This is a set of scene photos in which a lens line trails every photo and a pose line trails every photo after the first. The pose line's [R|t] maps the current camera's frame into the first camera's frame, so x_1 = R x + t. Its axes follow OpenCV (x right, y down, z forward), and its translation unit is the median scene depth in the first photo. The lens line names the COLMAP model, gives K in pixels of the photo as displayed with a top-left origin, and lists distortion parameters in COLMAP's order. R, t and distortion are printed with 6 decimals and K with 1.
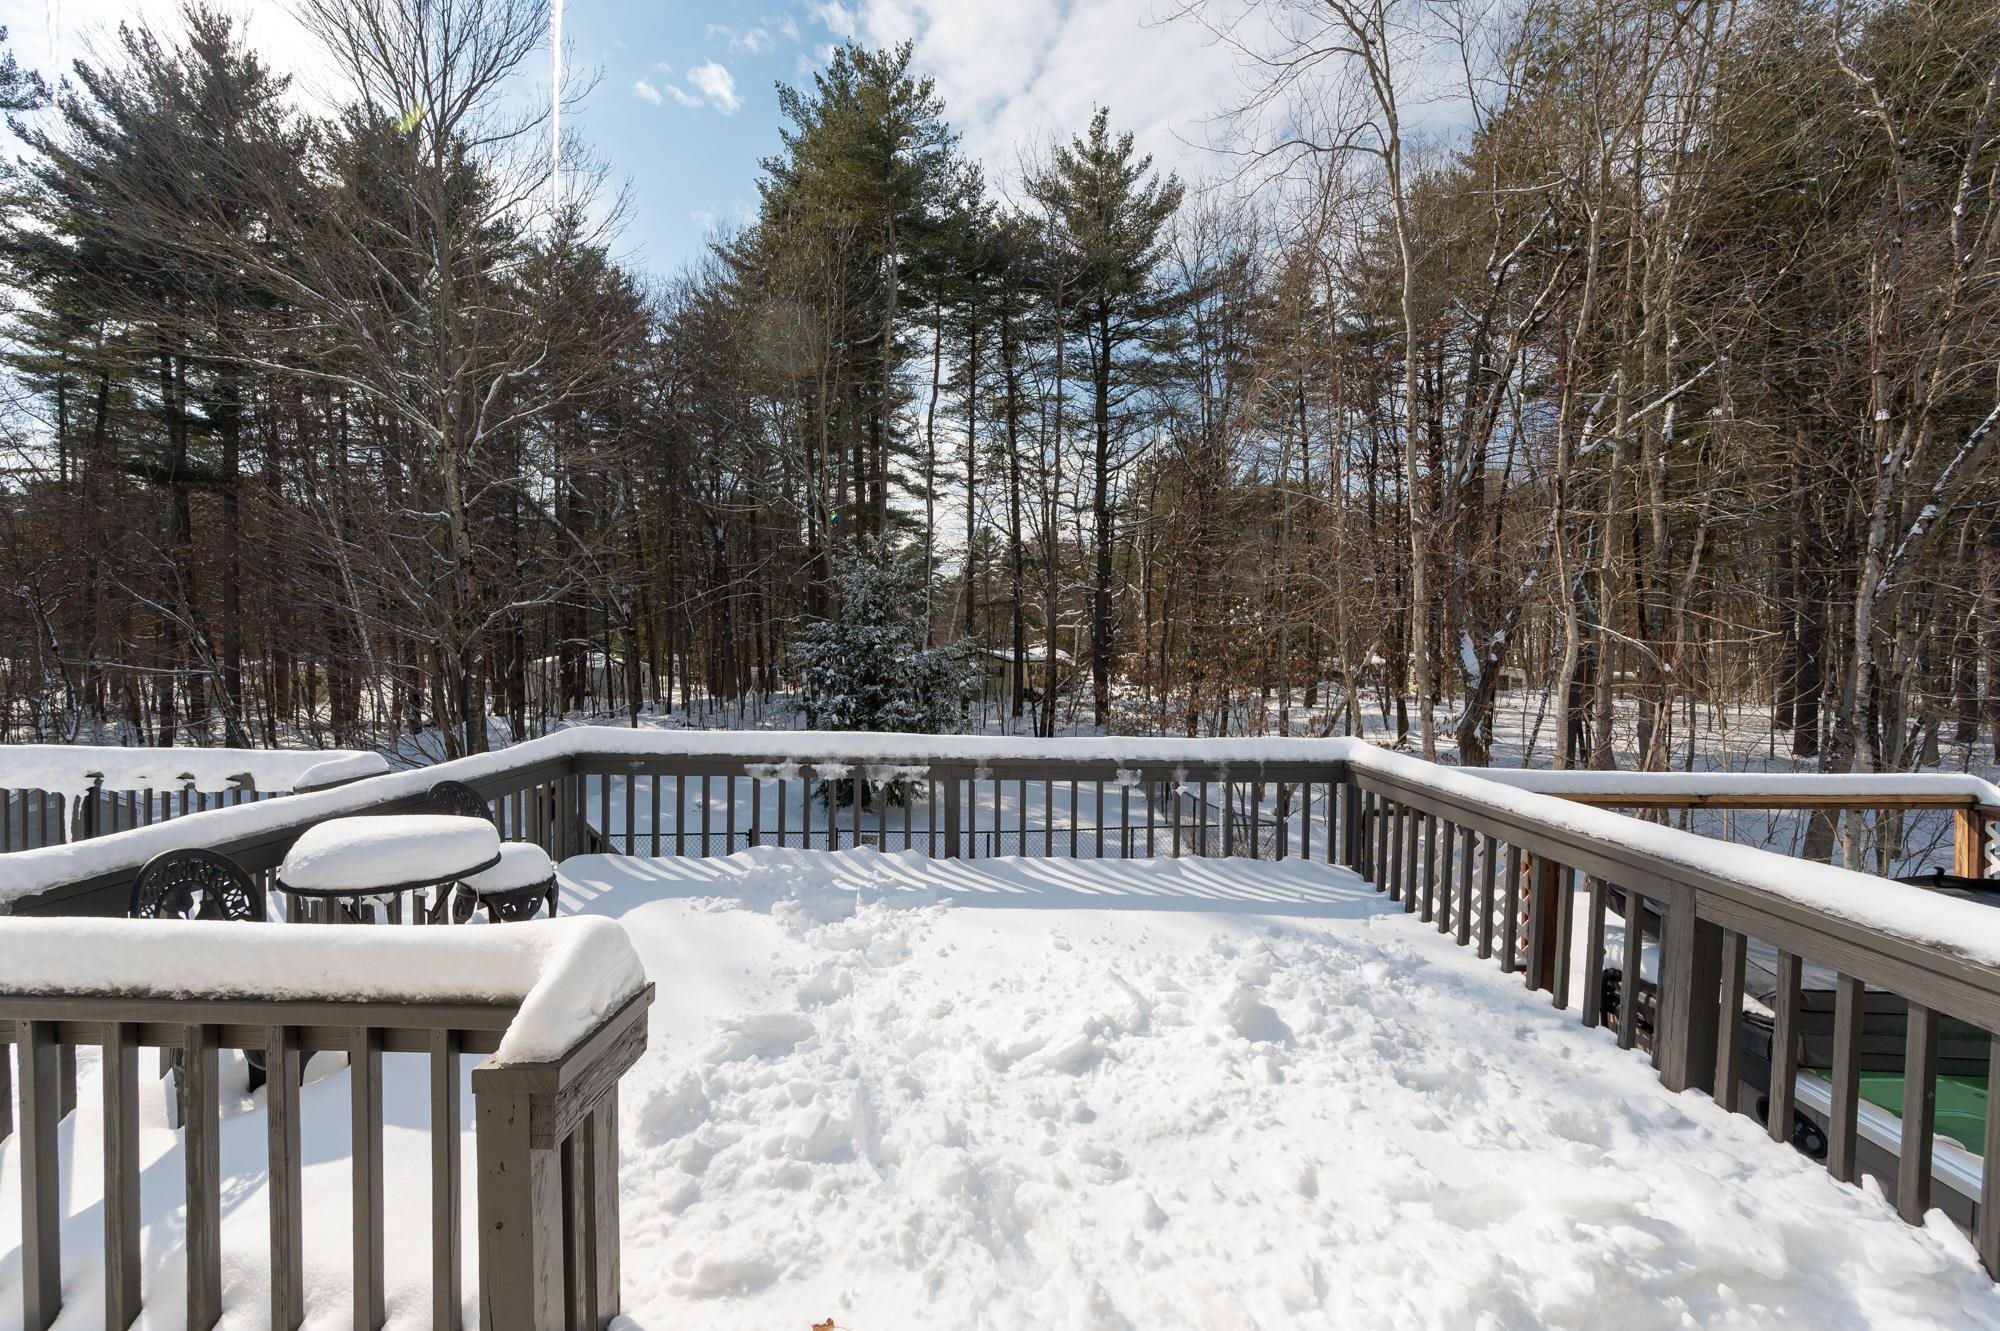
lens RADIAL K [[813.0, 0, 995.4], [0, 813.0, 658.8], [0, 0, 1]] dist [-0.003916, 0.000448]
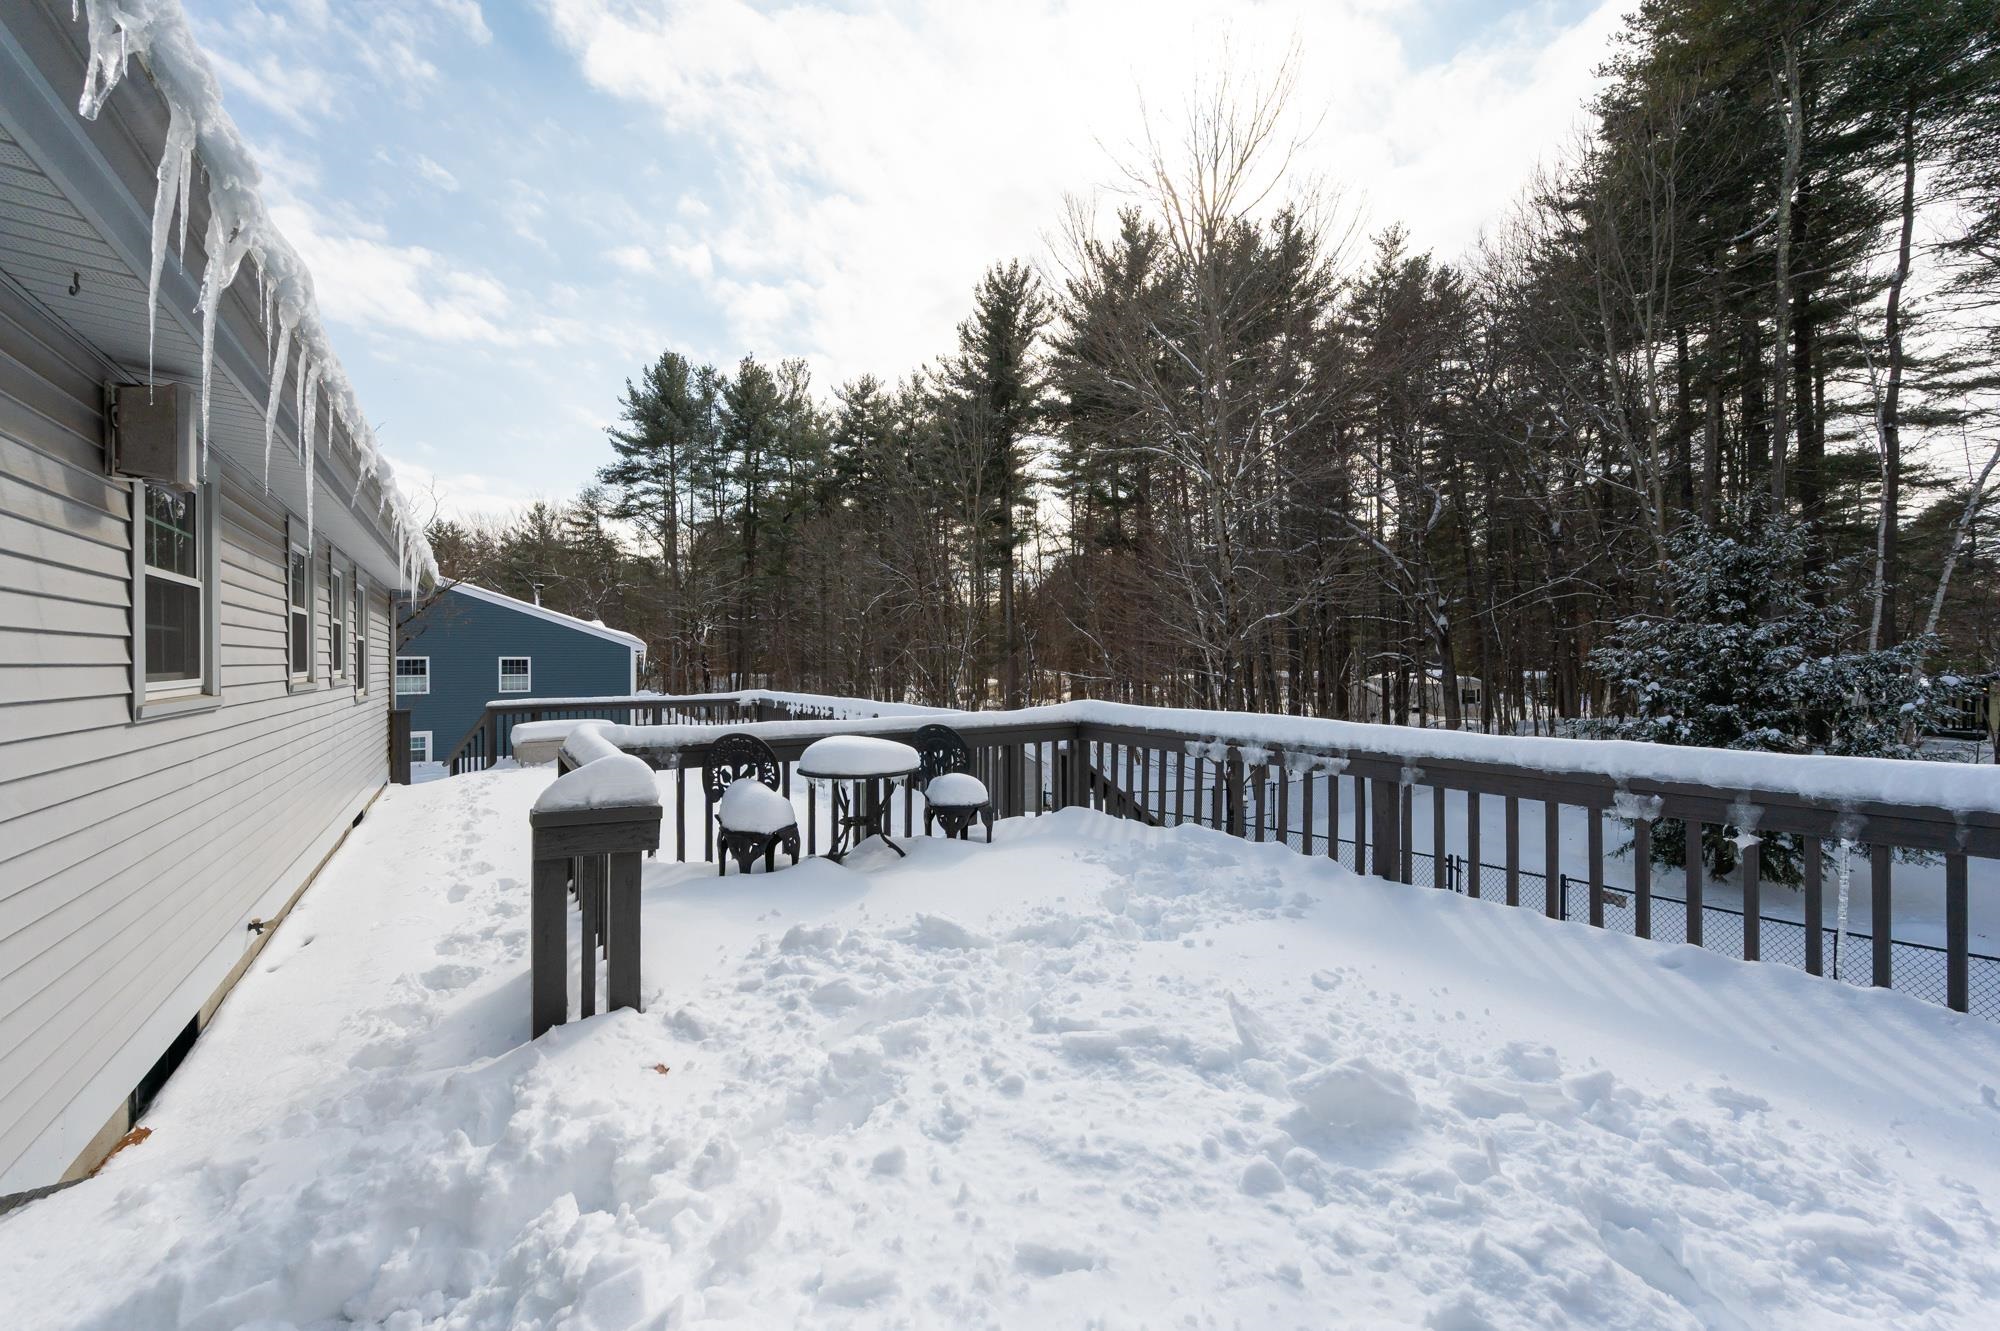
lens RADIAL K [[813.0, 0, 982.1], [0, 813.0, 664.1], [0, 0, 1]] dist [-0.003916, 0.000448]
pose [[0.544144, -0.003419, -0.838985, 0.056974], [-0.010755, 0.999881, -0.011051, 0.006582], [0.838923, 0.015037, 0.544043, 0.031589]]
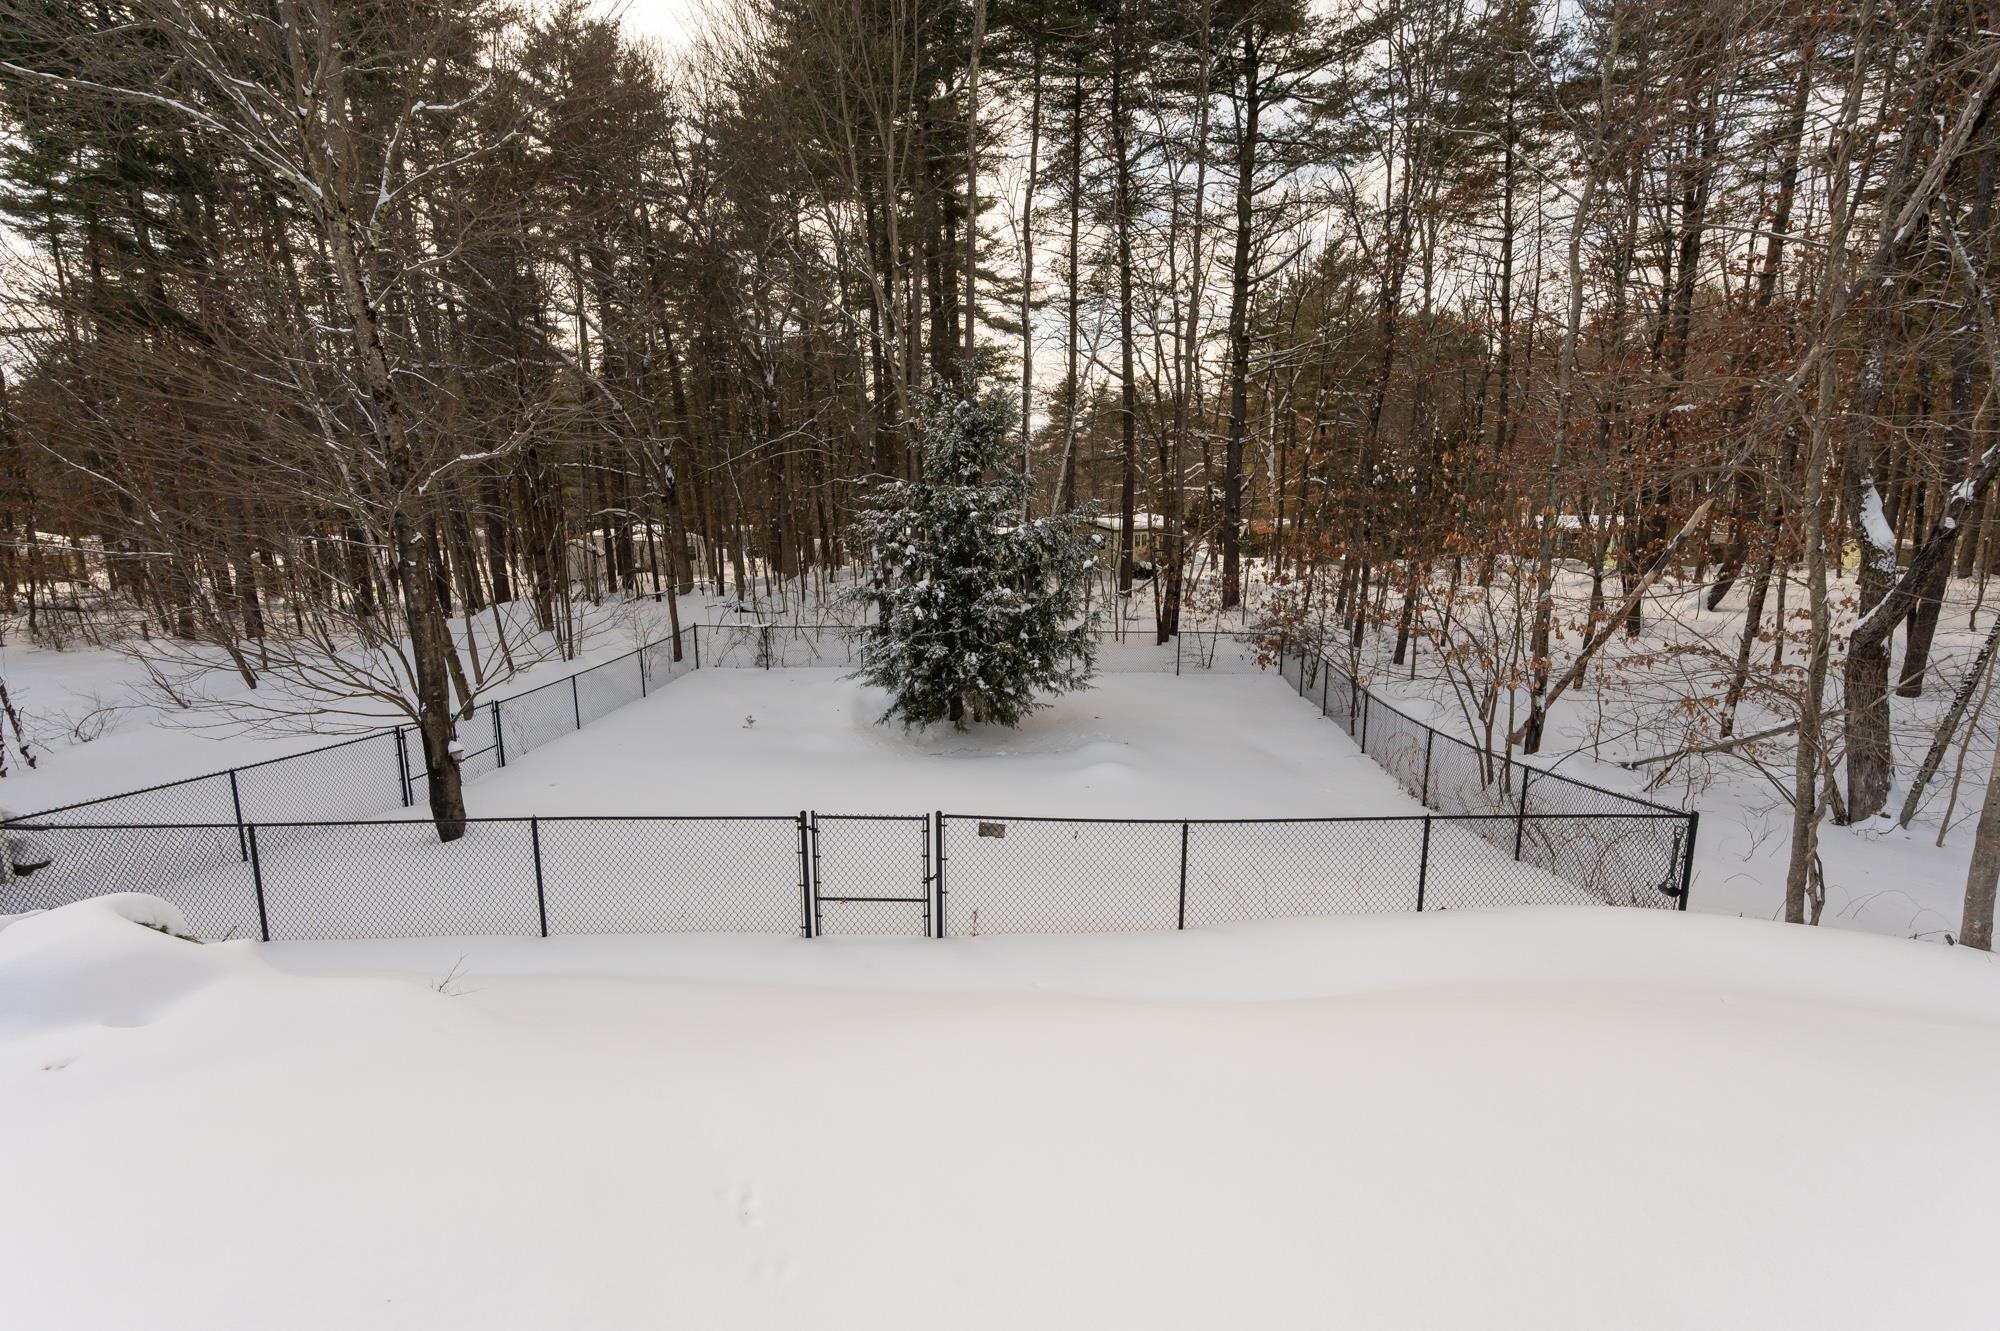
lens RADIAL K [[837.7, 0, 997.6], [0, 837.7, 655.6], [0, 0, 1]] dist [-0.003148, -0.000499]
pose [[0.996566, 0.004528, -0.082679, -0.034901], [0.008113, 0.988359, 0.151923, -0.002092], [0.082404, -0.152072, 0.984928, 0.138281]]
